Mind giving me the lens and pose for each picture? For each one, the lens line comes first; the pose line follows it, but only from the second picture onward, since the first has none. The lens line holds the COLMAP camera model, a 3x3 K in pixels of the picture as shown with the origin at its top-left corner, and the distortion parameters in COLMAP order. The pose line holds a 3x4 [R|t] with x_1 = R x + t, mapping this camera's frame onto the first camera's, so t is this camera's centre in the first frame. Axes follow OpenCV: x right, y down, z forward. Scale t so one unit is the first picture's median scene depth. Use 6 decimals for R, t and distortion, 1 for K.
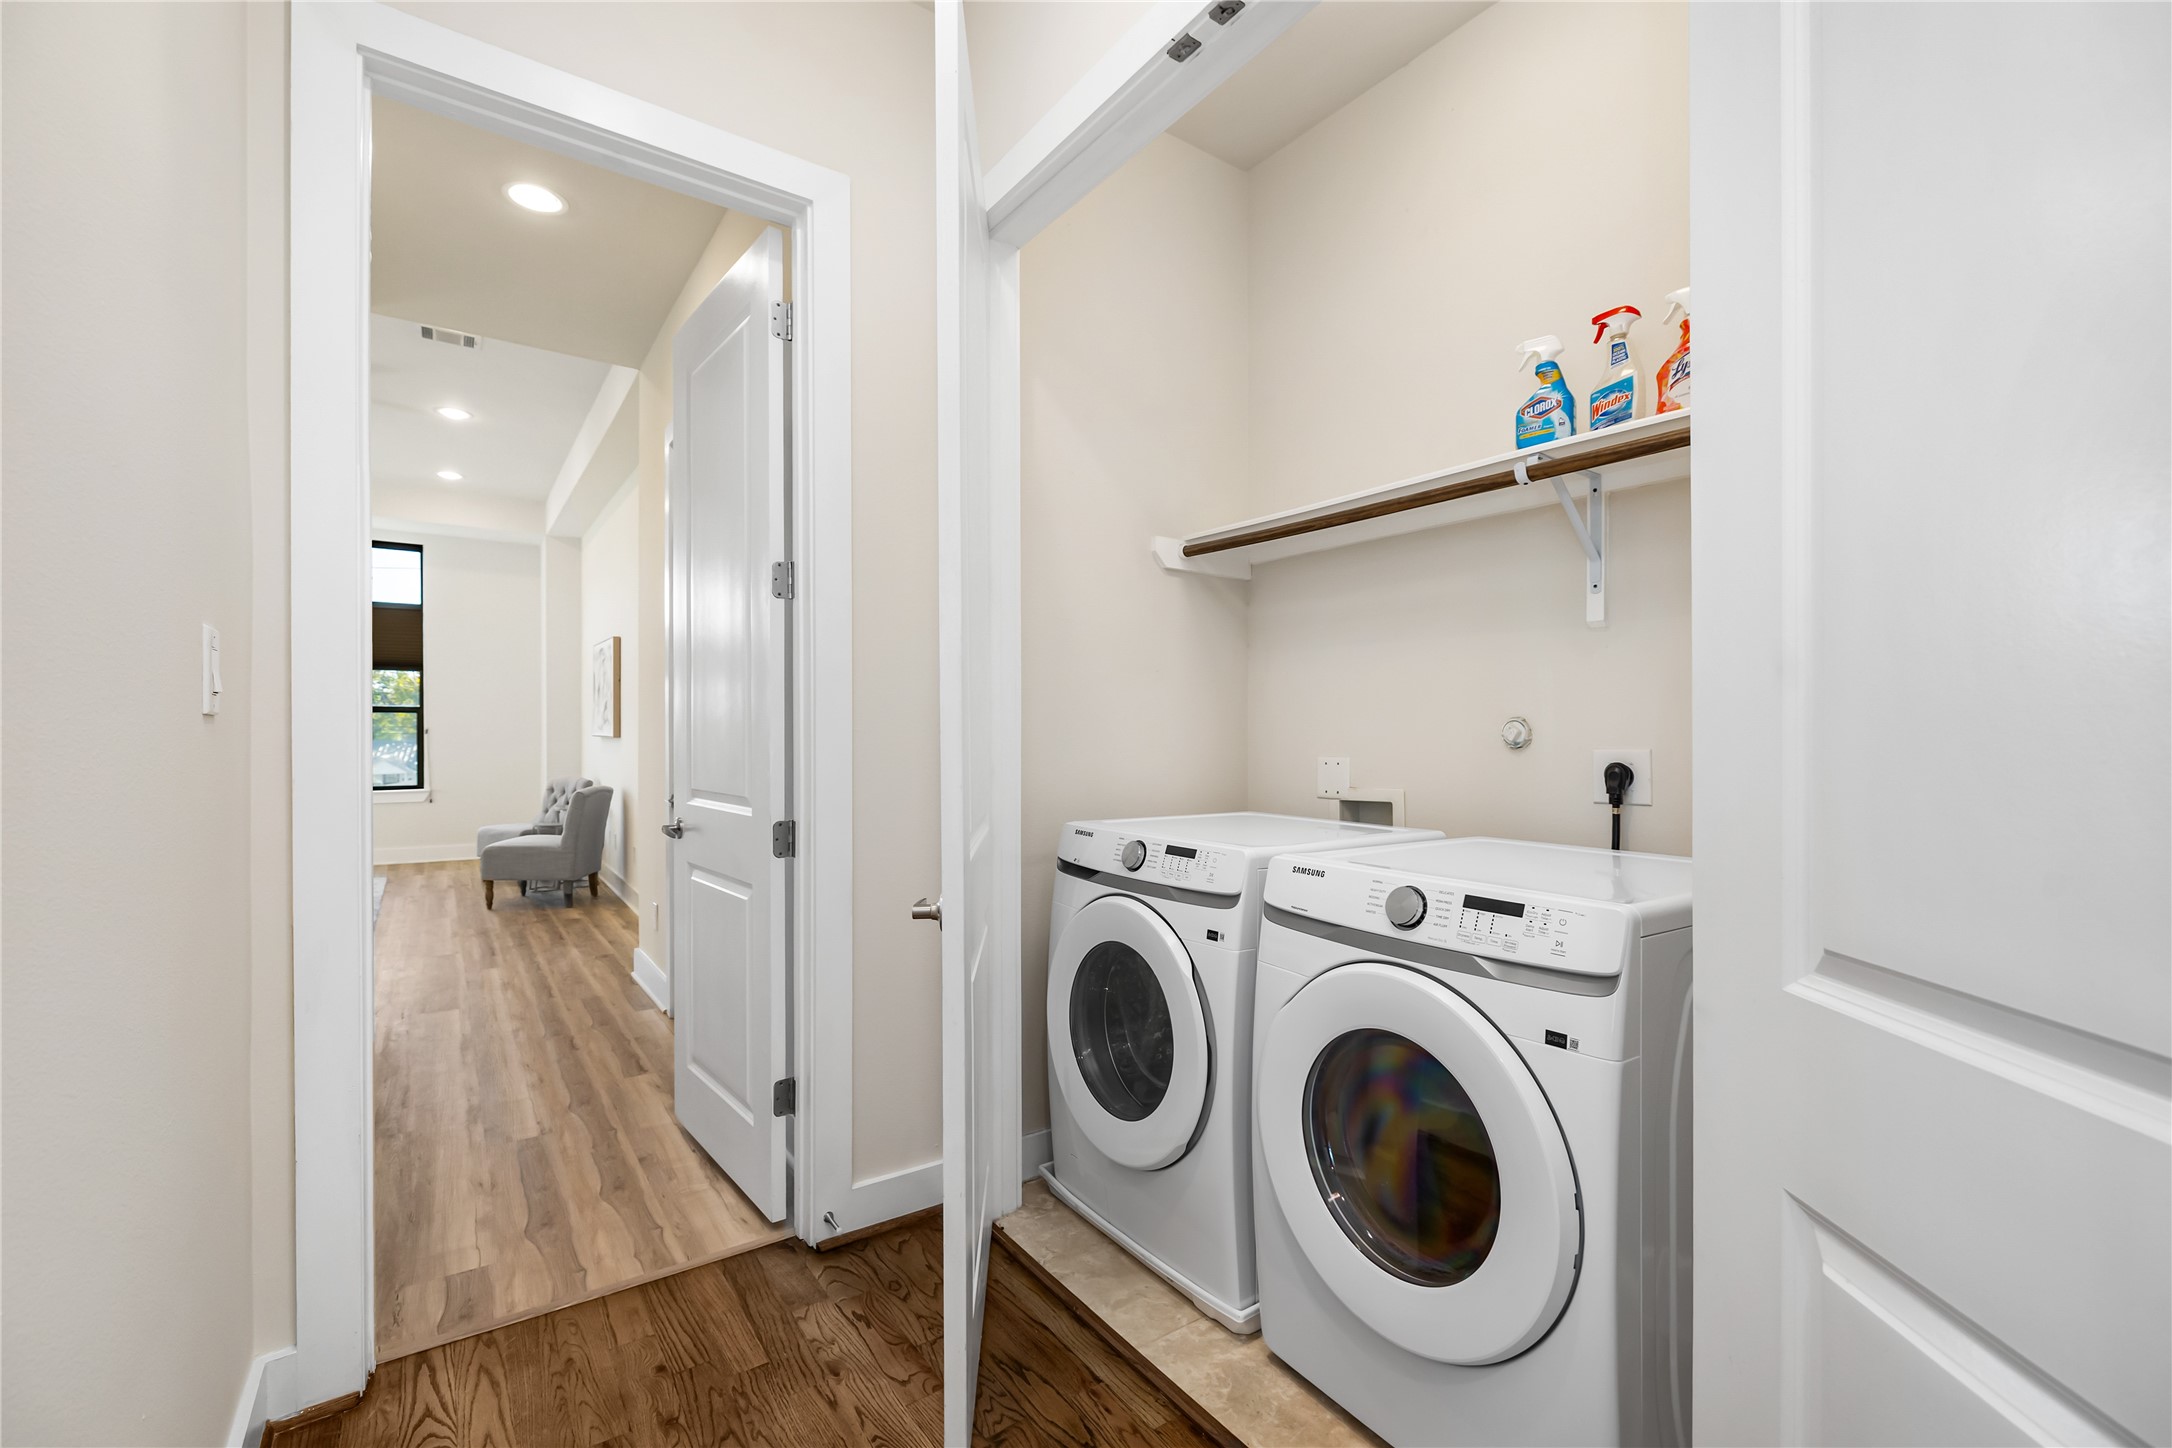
lens RADIAL K [[927.6, 0, 1090.2], [0, 927.6, 728.0], [0, 0, 1]] dist [0.001397, -0.000049]
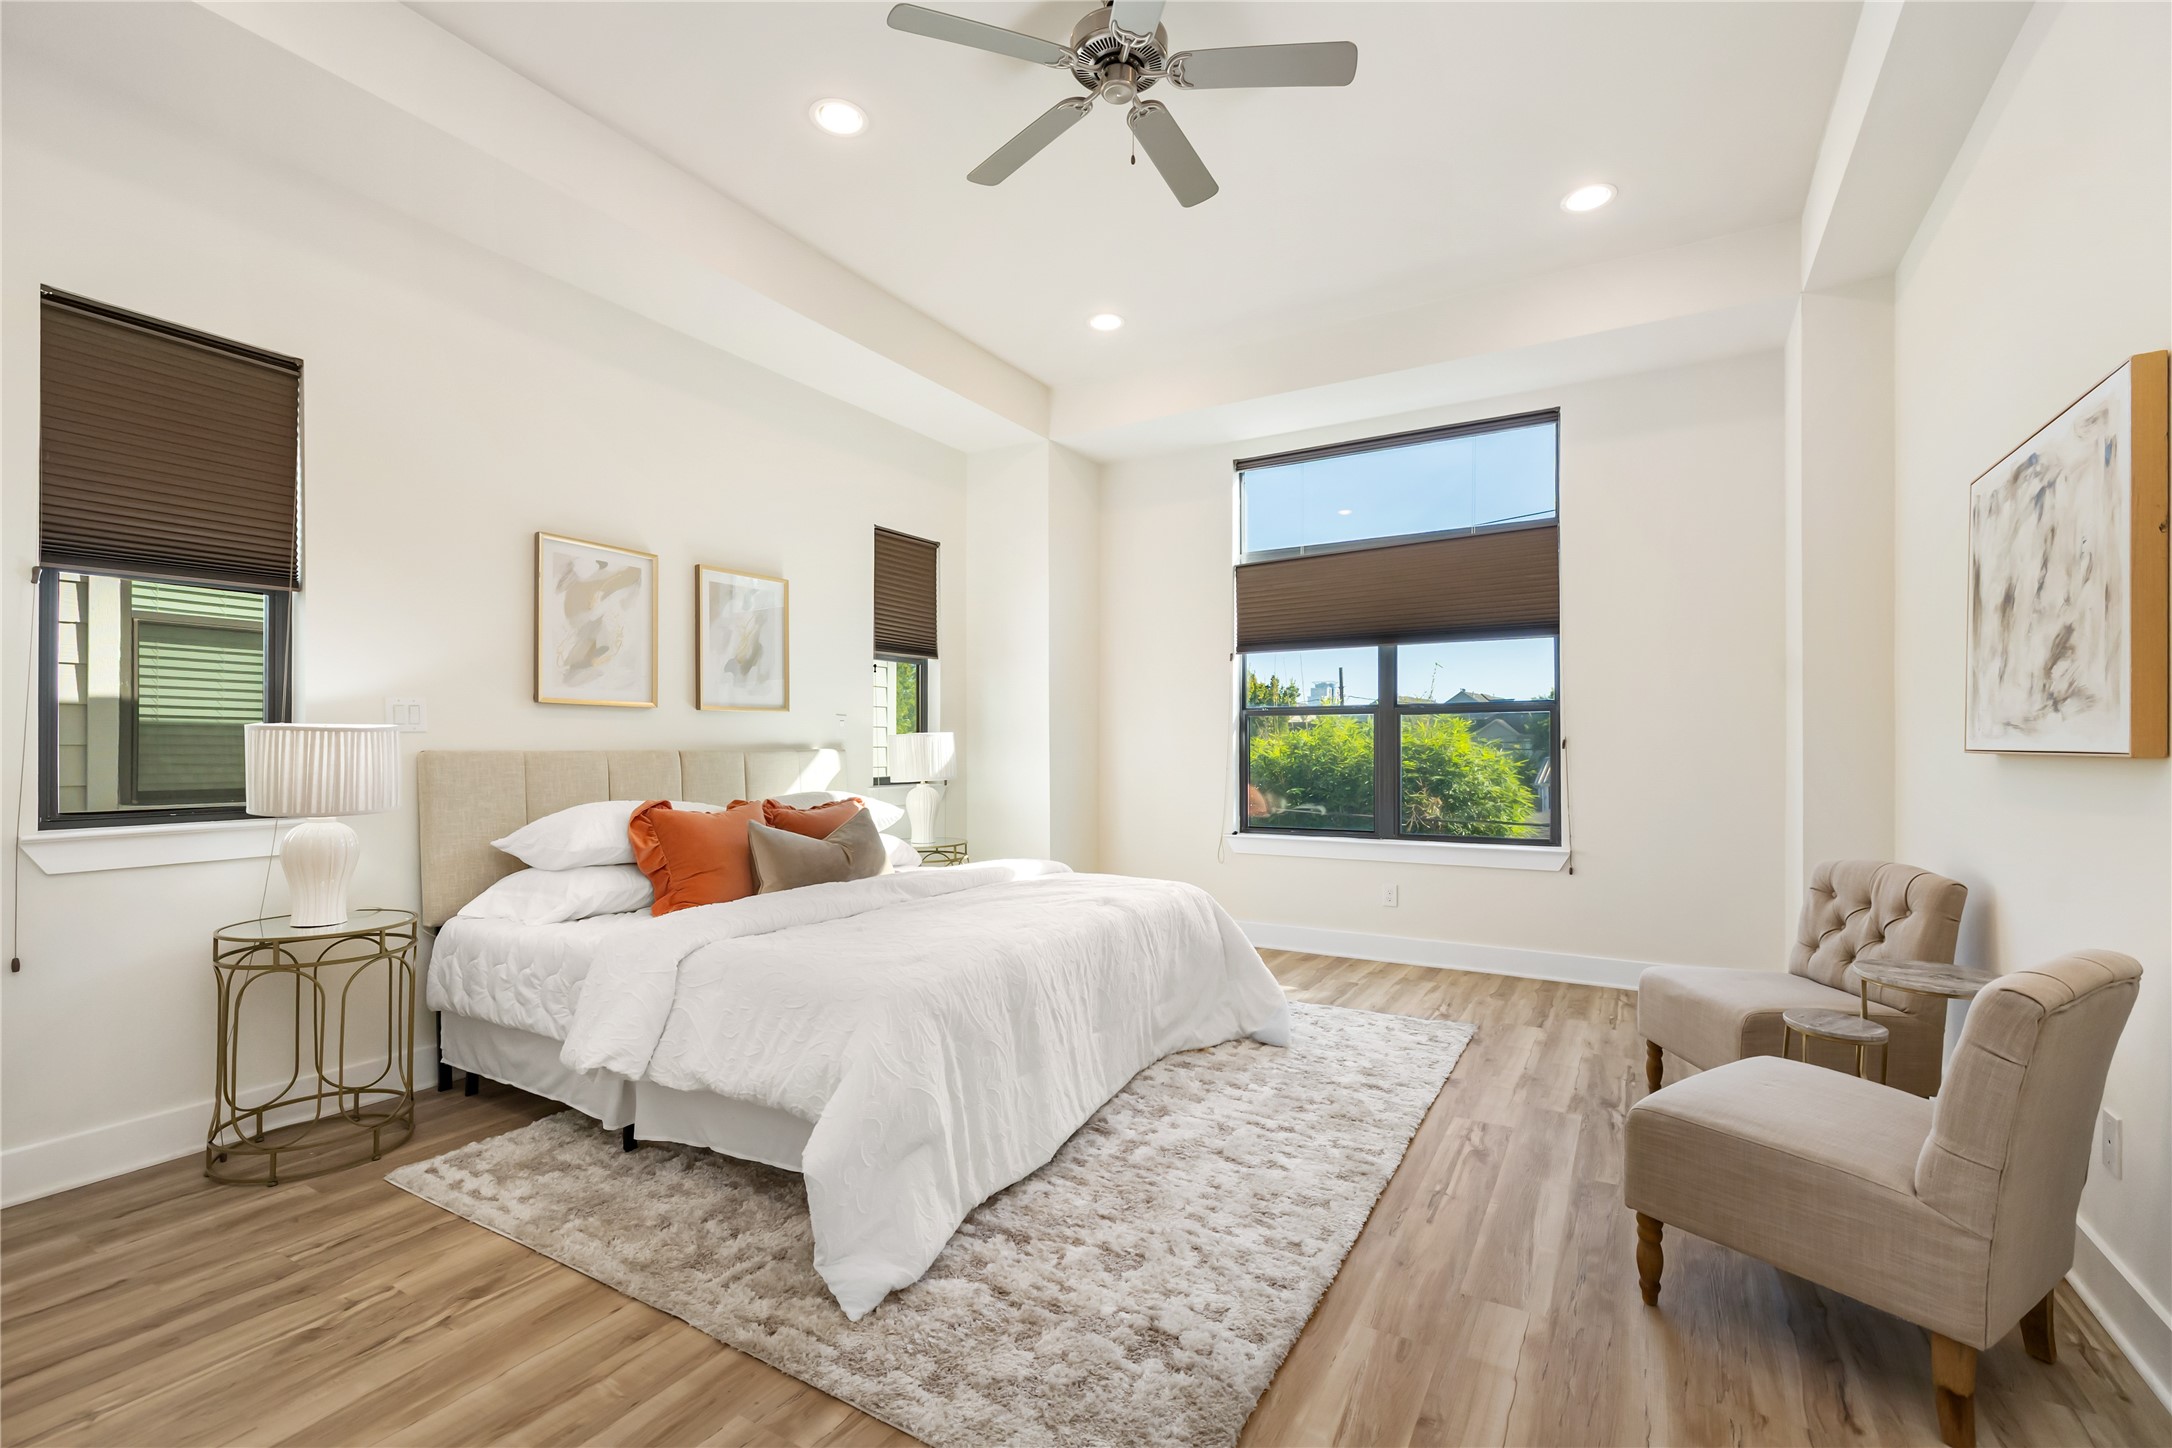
lens RADIAL K [[927.6, 0, 1099.4], [0, 927.6, 734.8], [0, 0, 1]] dist [0.001397, -0.000049]
pose [[0.411652, -0.009699, -0.911289, -0.353710], [-0.010268, 0.999831, -0.015280, 0.010668], [0.911283, 0.015647, 0.411483, 0.565984]]
